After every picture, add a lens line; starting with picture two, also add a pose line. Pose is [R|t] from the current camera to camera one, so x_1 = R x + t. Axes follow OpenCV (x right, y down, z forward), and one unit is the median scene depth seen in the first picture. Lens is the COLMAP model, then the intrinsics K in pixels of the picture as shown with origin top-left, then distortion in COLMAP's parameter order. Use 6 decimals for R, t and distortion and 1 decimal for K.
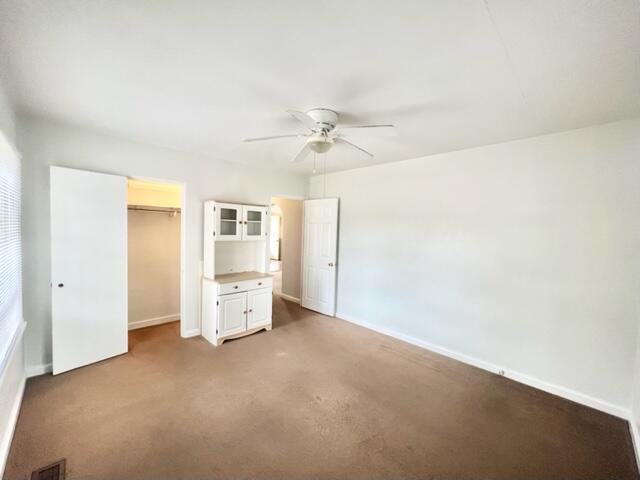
lens RADIAL K [[260.1, 0, 318.3], [0, 260.1, 238.6], [0, 0, 1]] dist [-0.000456, 0.000071]
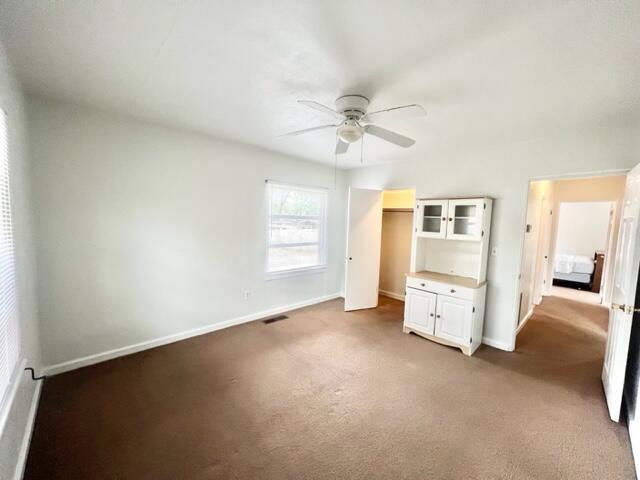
lens RADIAL K [[260.1, 0, 318.3], [0, 260.1, 238.6], [0, 0, 1]] dist [-0.000456, 0.000071]
pose [[-0.008718, 0.053094, -0.998551, 0.626338], [-0.063527, 0.996543, 0.053542, -0.014456], [0.997942, 0.063901, -0.005315, 0.567762]]
